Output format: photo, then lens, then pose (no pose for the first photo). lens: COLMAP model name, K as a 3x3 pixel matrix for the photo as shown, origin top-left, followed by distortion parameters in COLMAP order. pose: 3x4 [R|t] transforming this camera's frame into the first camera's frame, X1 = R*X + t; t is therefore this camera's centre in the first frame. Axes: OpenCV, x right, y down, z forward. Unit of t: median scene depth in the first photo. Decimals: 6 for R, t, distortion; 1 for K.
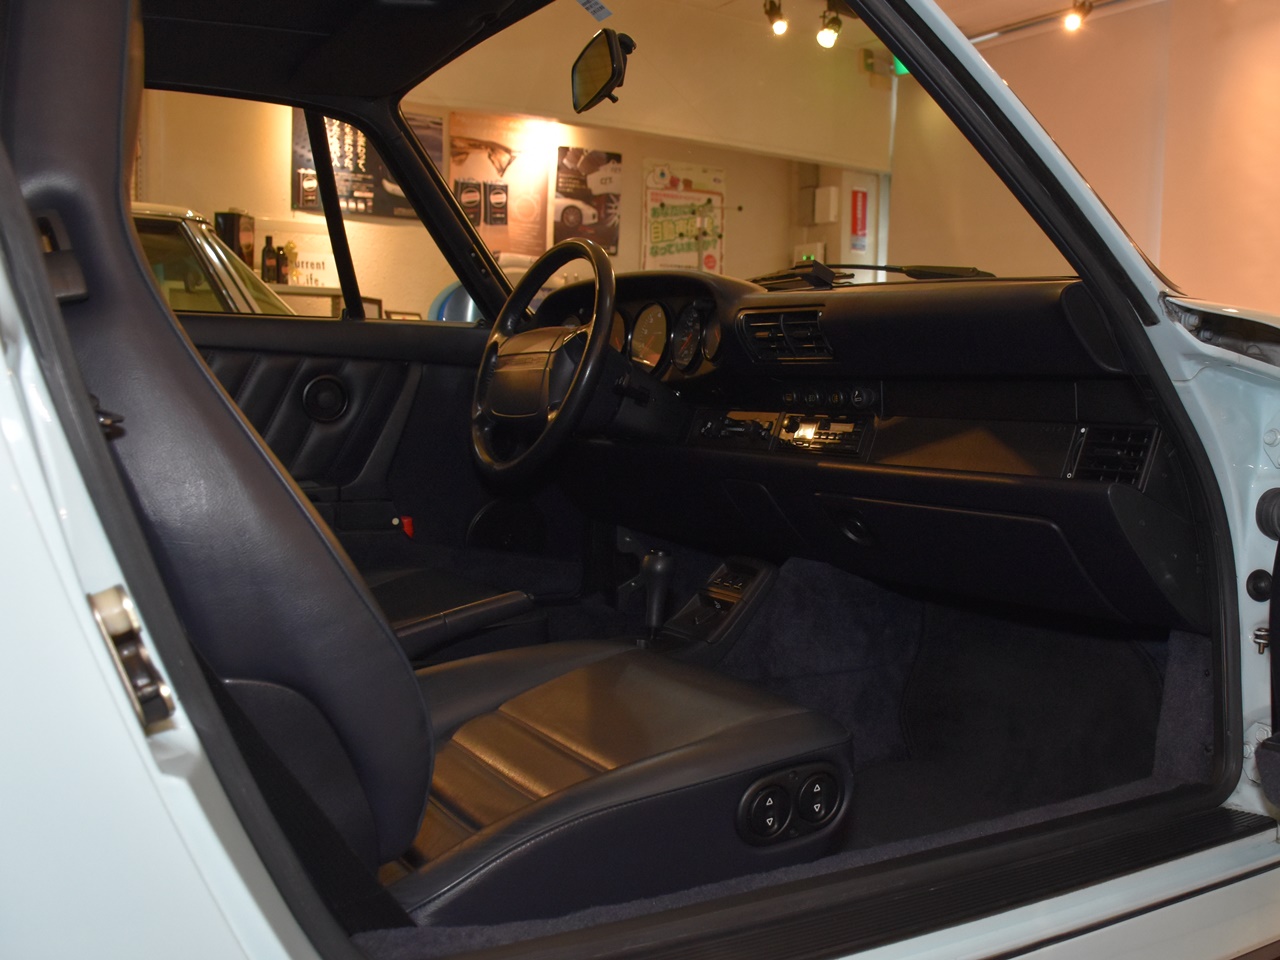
lens RADIAL K [[1232.9, 0, 646.1], [0, 1232.9, 482.0], [0, 0, 1]] dist [-0.198354, 0.179370]
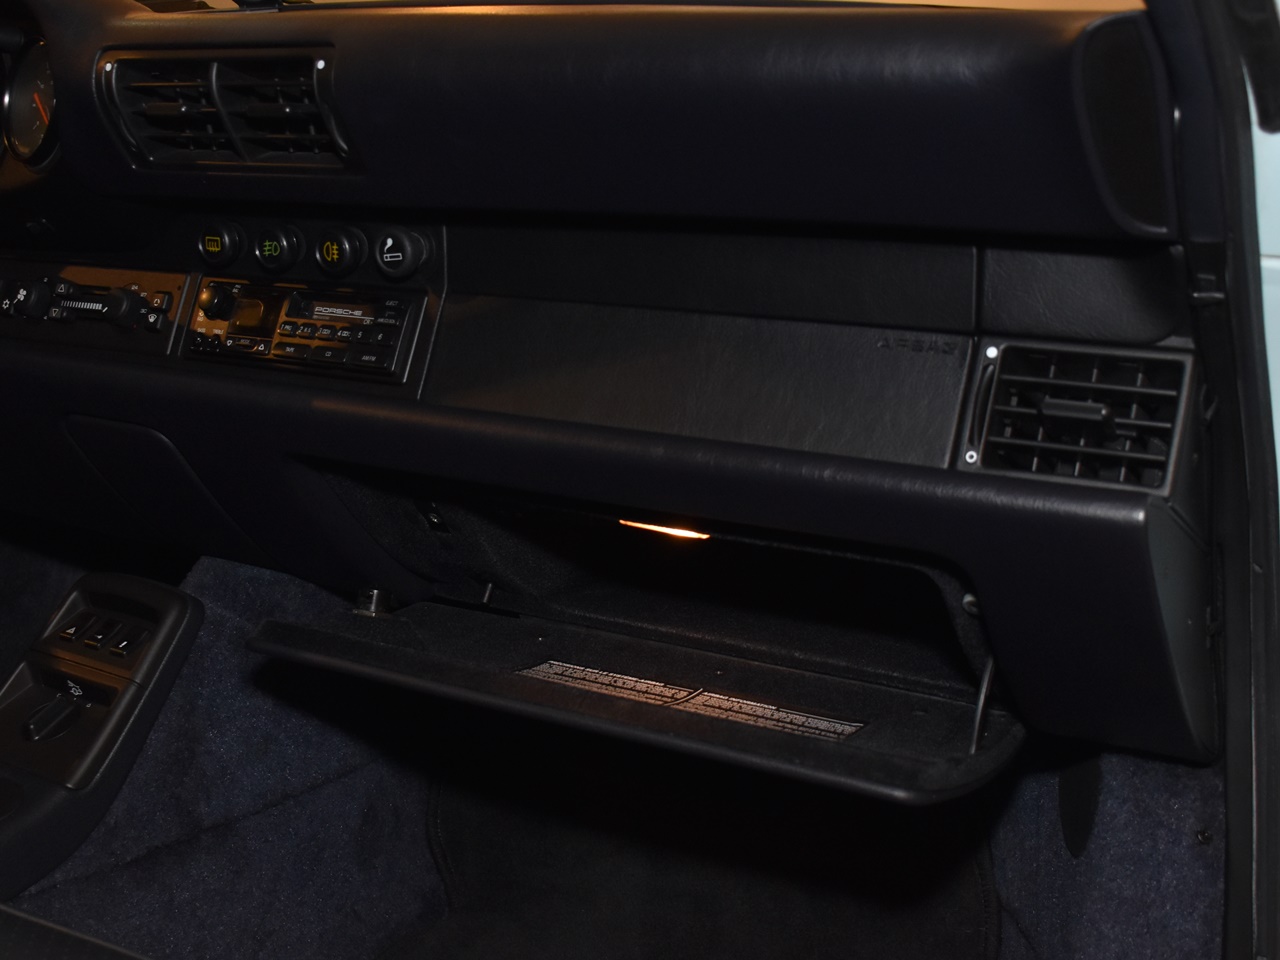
lens RADIAL K [[1566.0, 0, 634.5], [0, 1566.0, 450.8], [0, 0, 1]] dist [-0.103746, 0.021636]
pose [[0.886122, -0.064211, 0.458982, -0.017211], [0.015719, 0.993950, 0.108704, -0.051525], [-0.463185, -0.089111, 0.881771, 0.392288]]
